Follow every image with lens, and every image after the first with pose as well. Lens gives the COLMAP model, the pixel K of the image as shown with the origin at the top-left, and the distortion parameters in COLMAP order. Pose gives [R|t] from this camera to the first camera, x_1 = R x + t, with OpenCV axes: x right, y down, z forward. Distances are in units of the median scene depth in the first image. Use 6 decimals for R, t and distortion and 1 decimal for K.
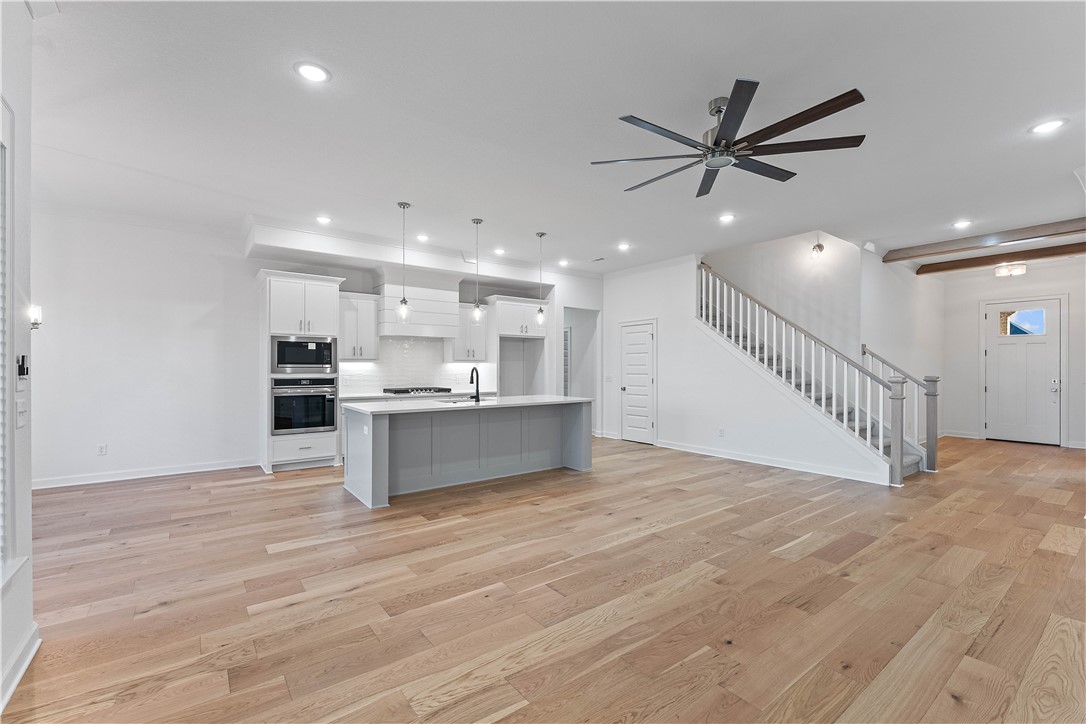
lens RADIAL K [[468.4, 0, 543.0], [0, 468.4, 365.2], [0, 0, 1]] dist [-0.003171, 0.000572]
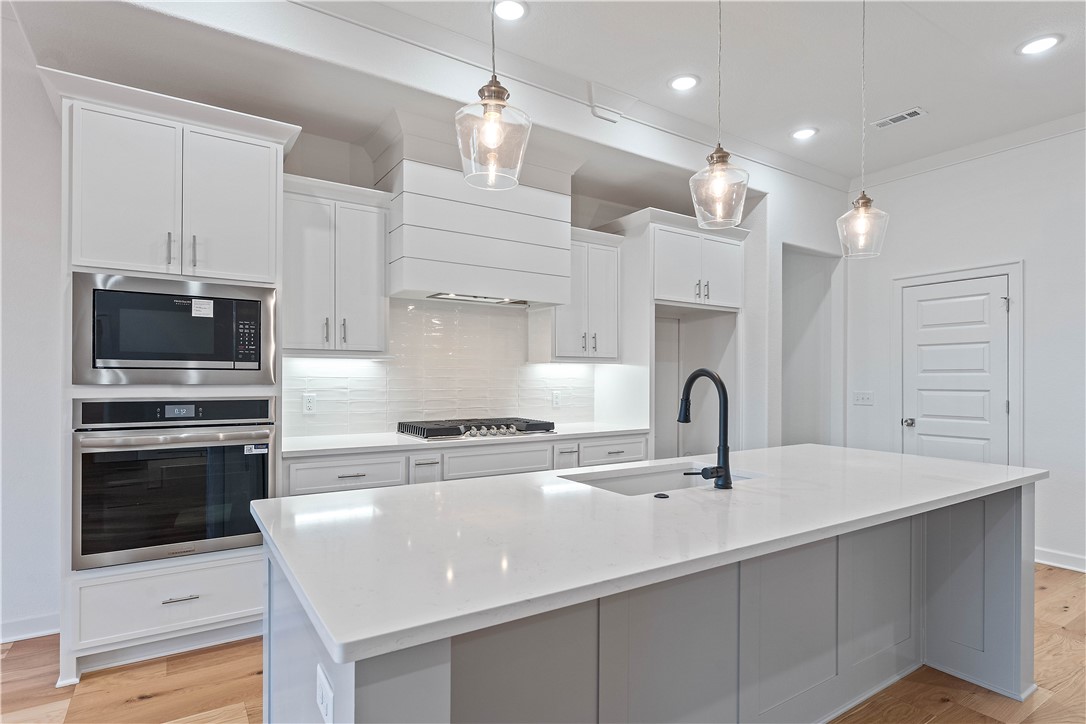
lens RADIAL K [[573.4, 0, 542.7], [0, 573.4, 378.7], [0, 0, 1]] dist [0.004526, 0.000184]
pose [[0.997600, 0.006245, -0.068957, -0.210577], [-0.005706, 0.999952, 0.008019, 0.007155], [0.069004, -0.007607, 0.997587, 0.592376]]
